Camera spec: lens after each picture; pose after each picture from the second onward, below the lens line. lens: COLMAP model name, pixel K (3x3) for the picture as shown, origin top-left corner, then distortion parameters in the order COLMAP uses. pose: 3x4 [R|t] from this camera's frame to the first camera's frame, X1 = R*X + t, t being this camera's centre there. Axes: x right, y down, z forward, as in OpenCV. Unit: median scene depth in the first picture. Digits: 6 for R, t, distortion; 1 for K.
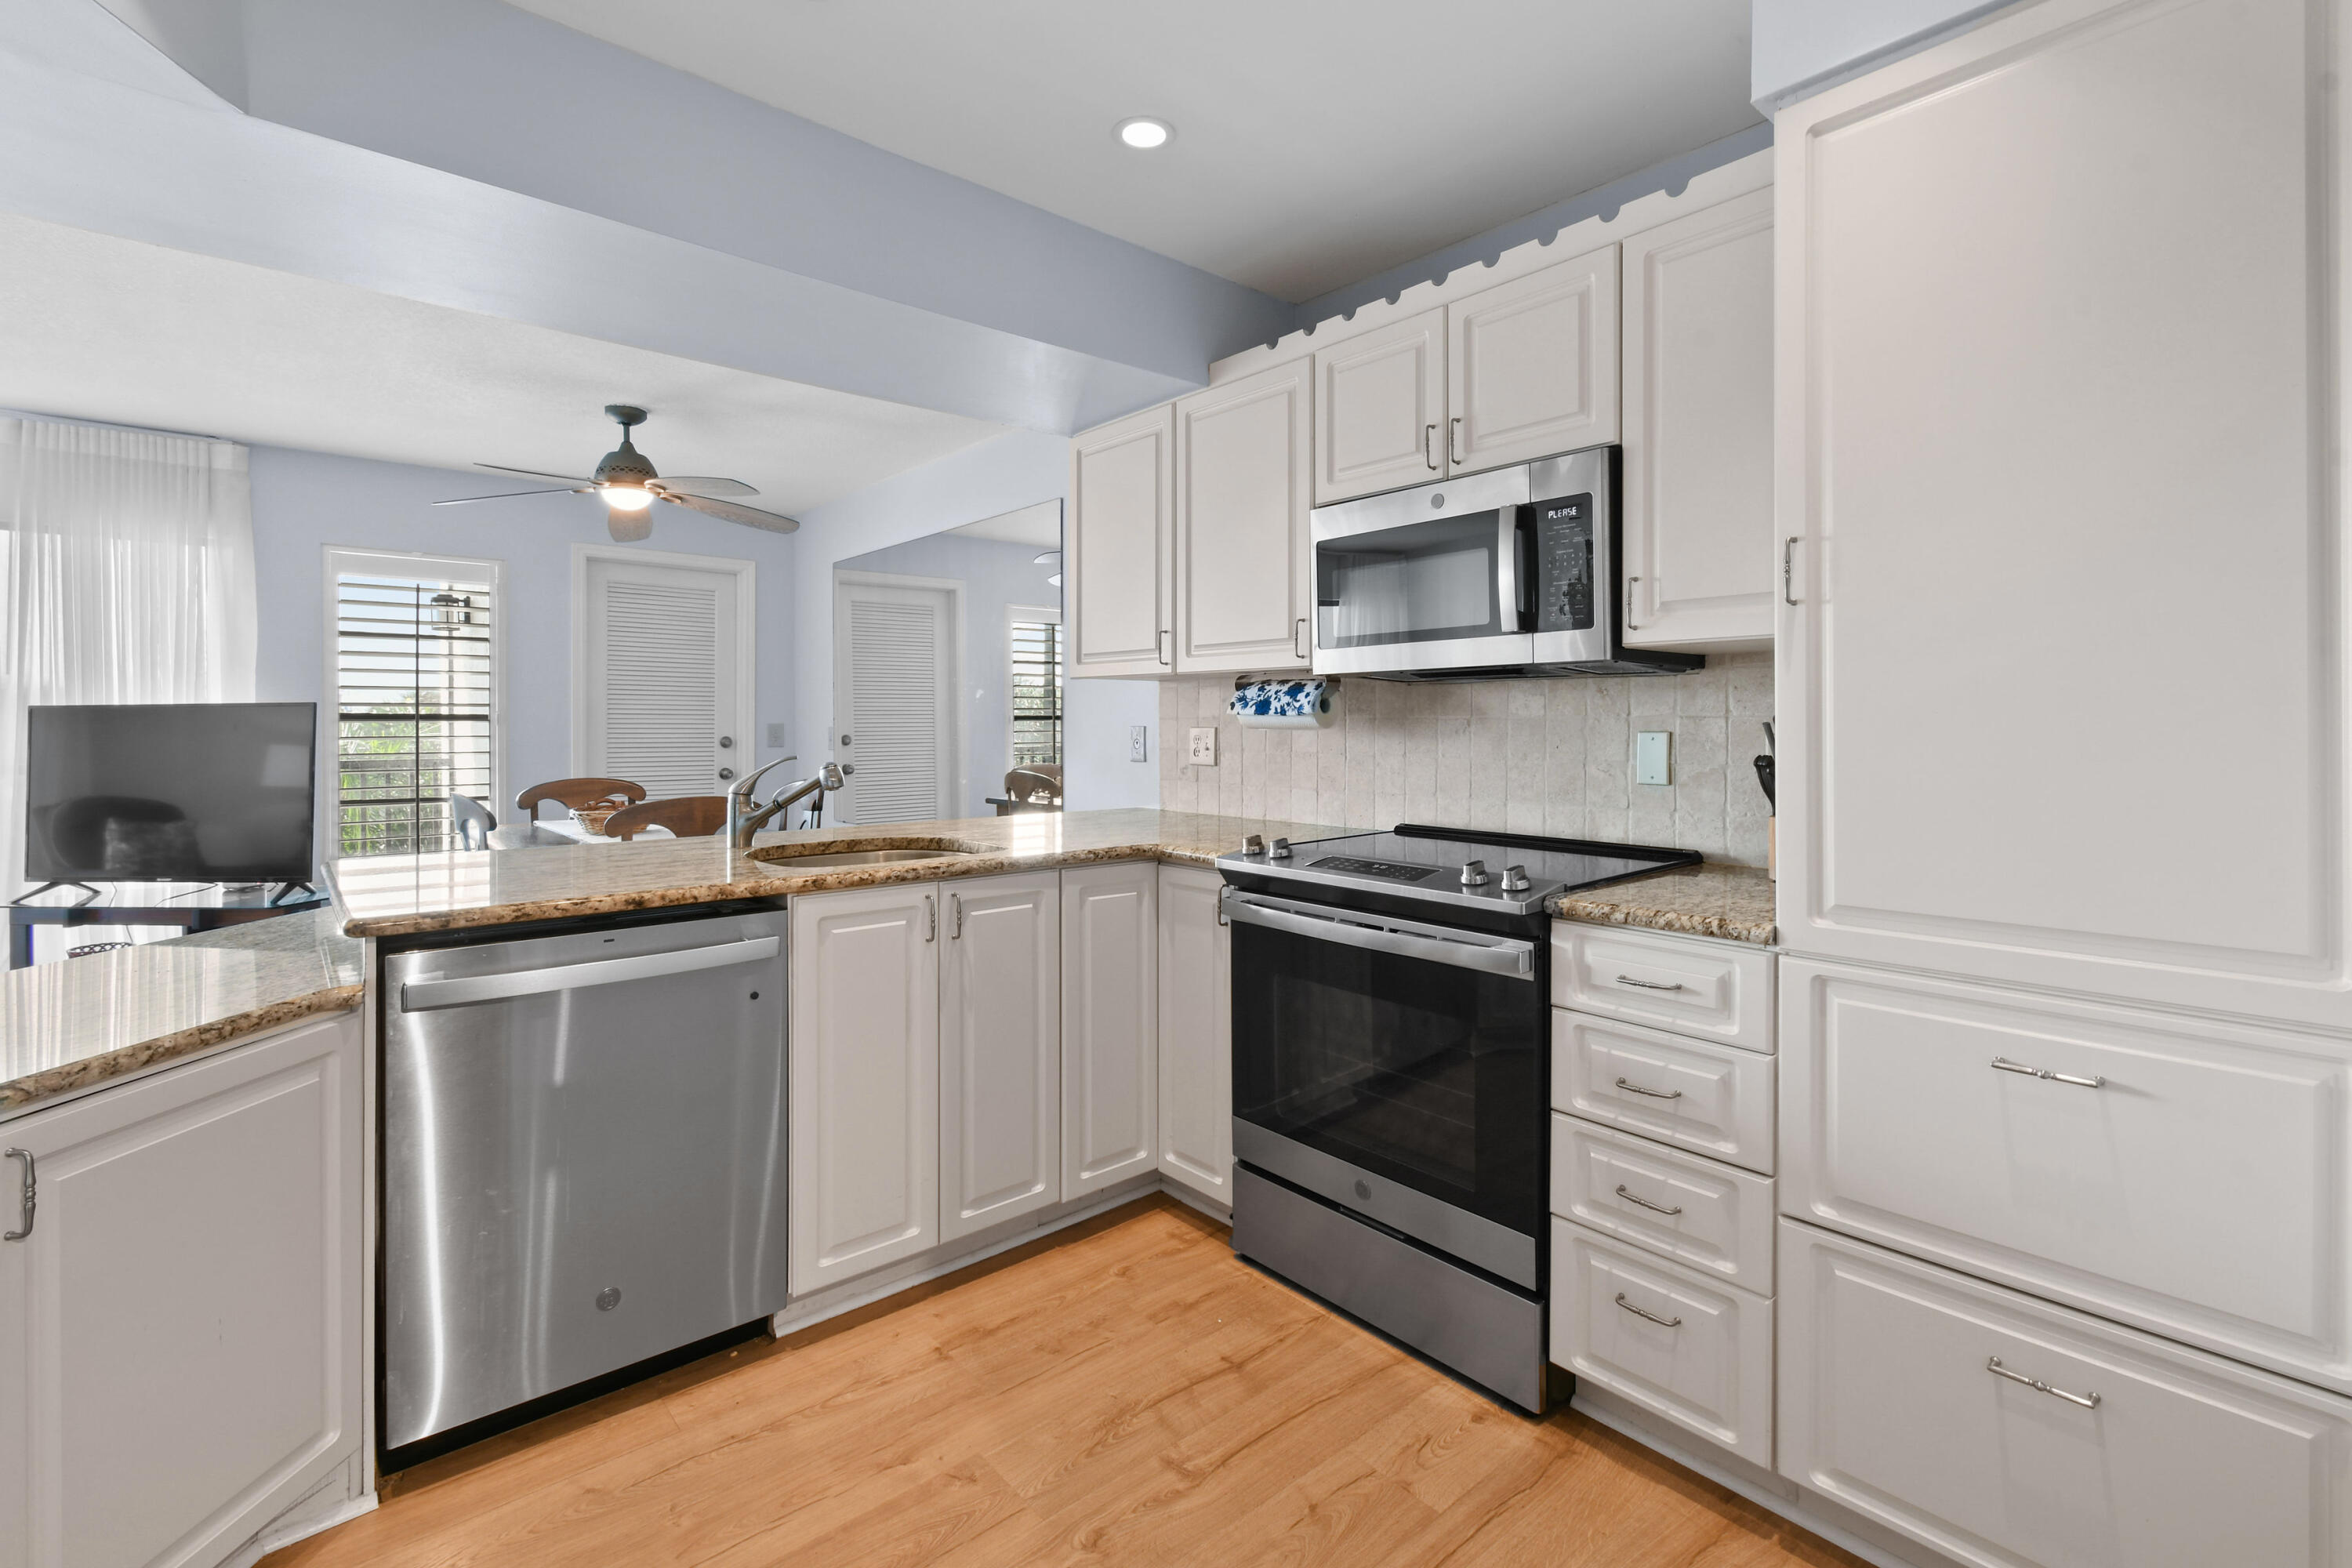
lens RADIAL K [[1129.7, 0, 1172.9], [0, 1129.7, 725.5], [0, 0, 1]] dist [-0.003025, -0.000432]
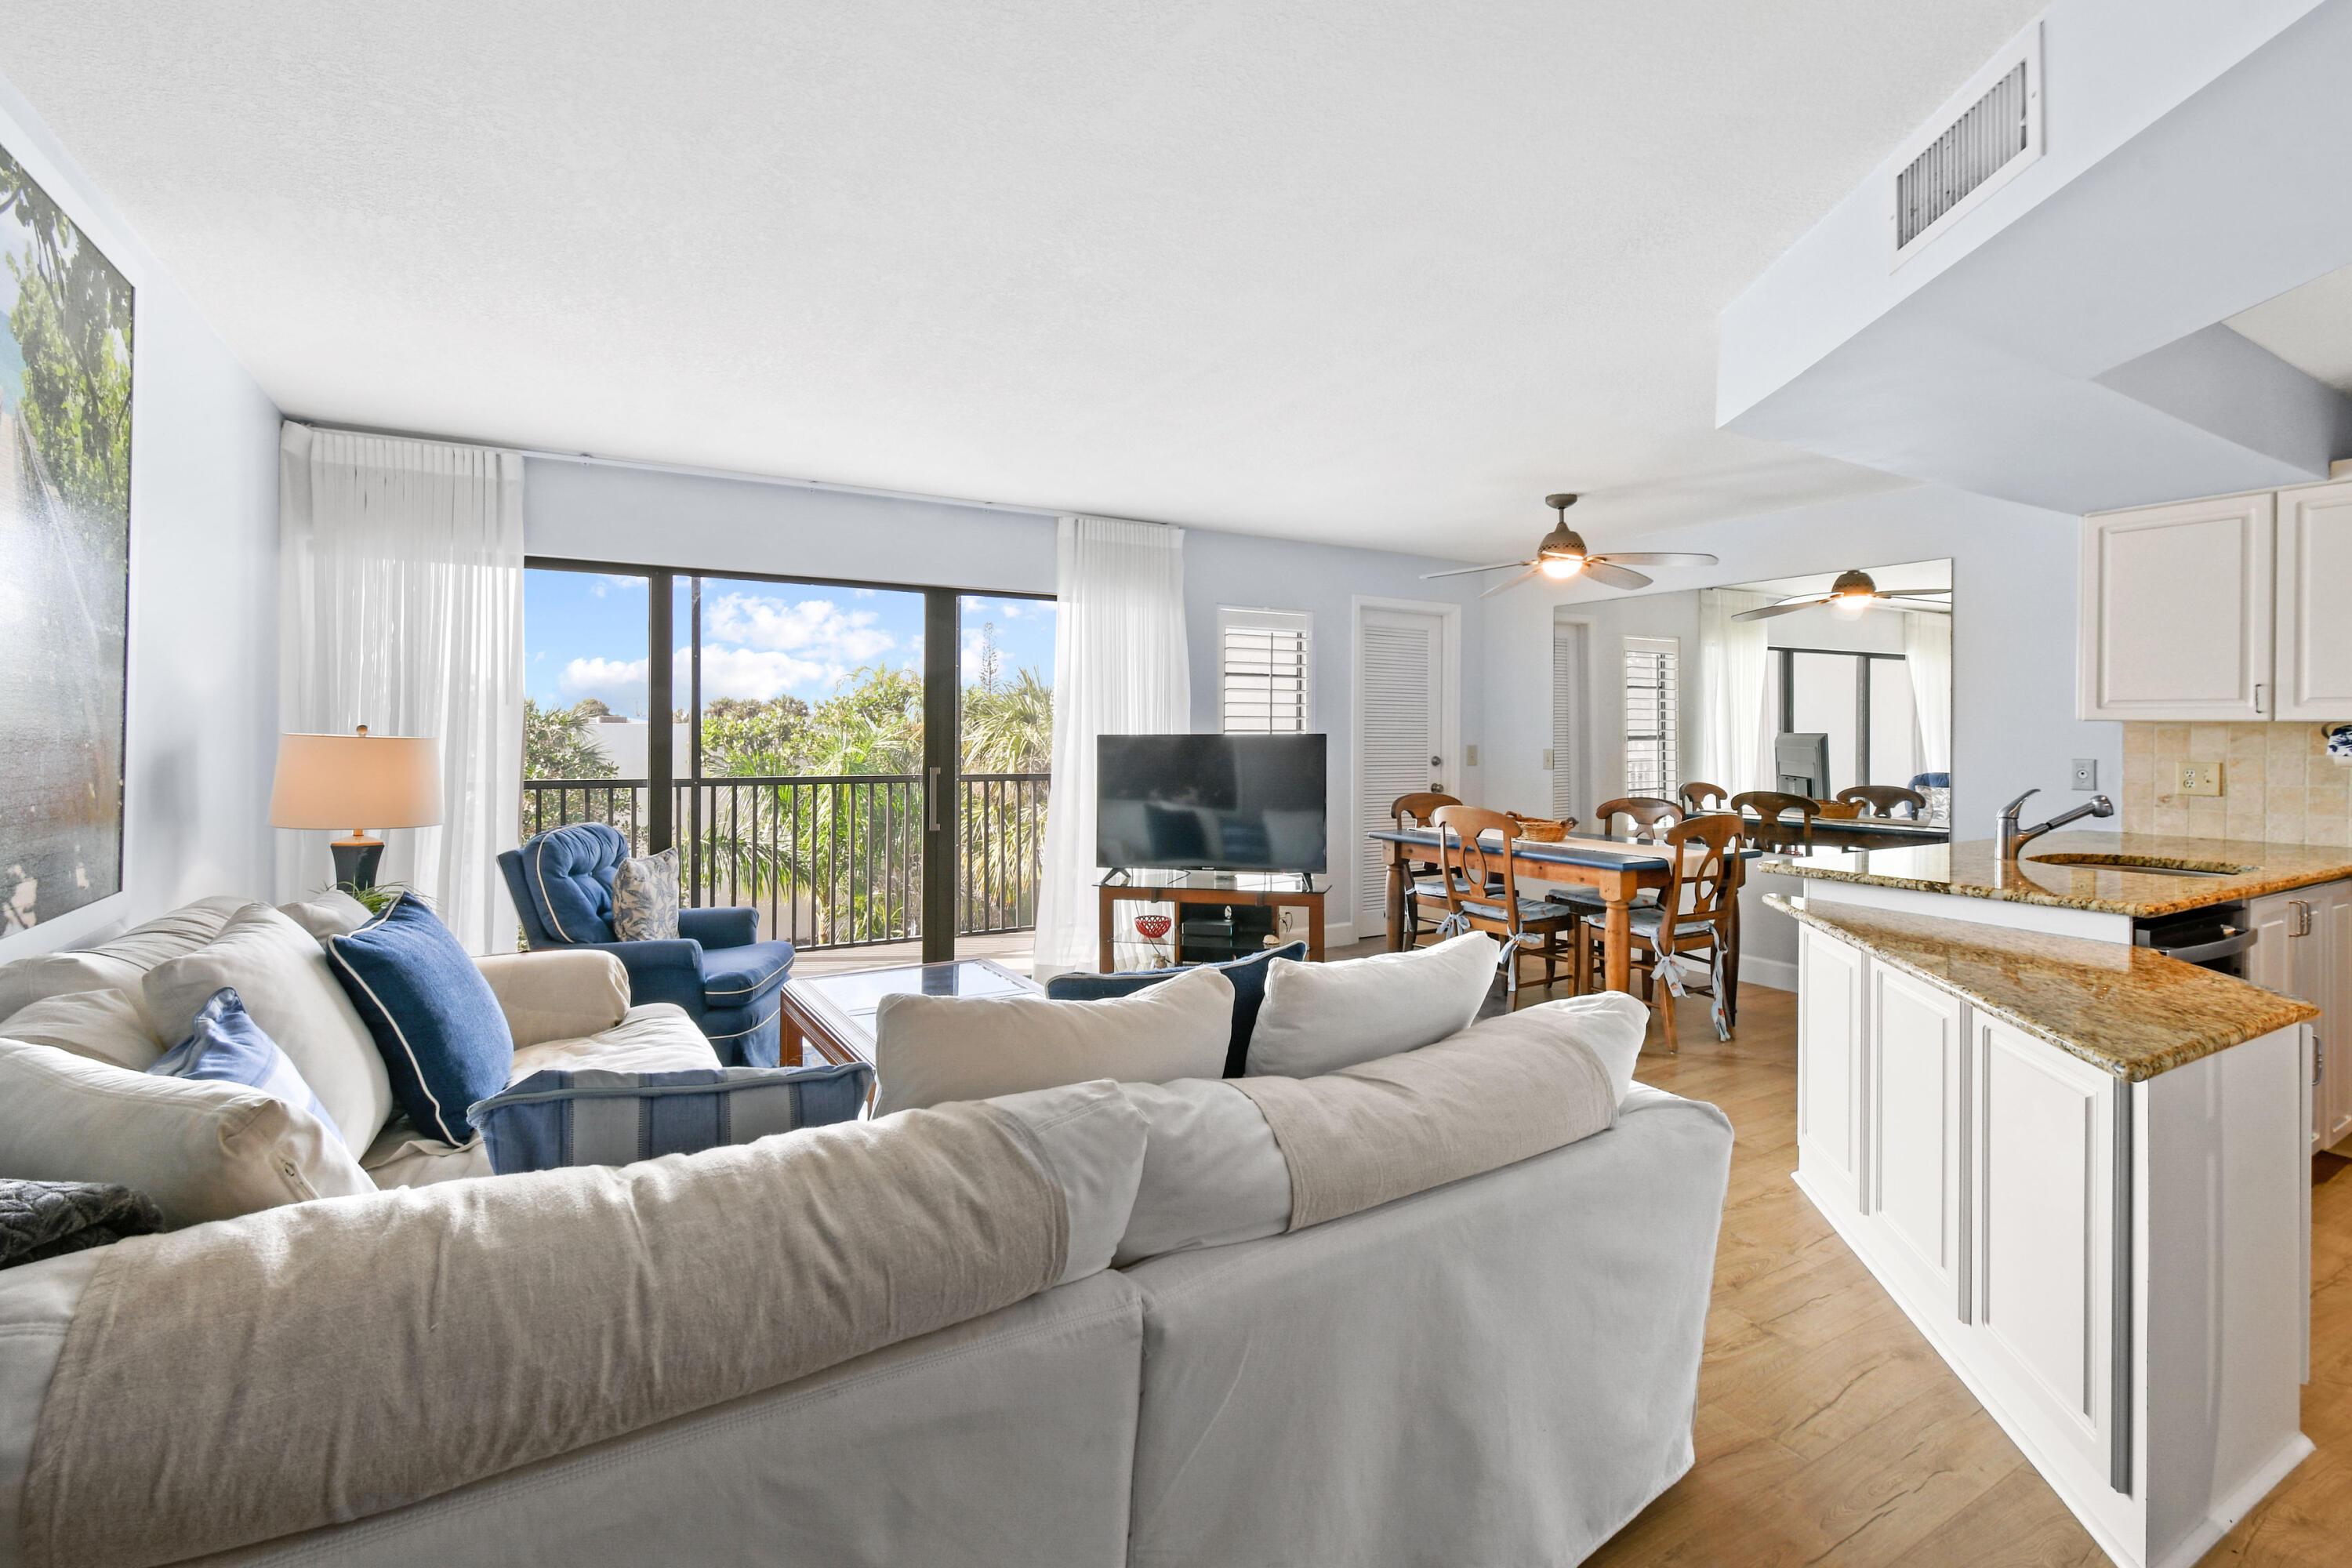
lens RADIAL K [[1129.7, 0, 1172.9], [0, 1129.7, 725.5], [0, 0, 1]] dist [-0.003025, -0.000432]
pose [[0.979570, 0.003972, -0.201065, -0.640477], [-0.005217, 0.999970, -0.005661, -0.020151], [0.201037, 0.006594, 0.979562, -0.281748]]
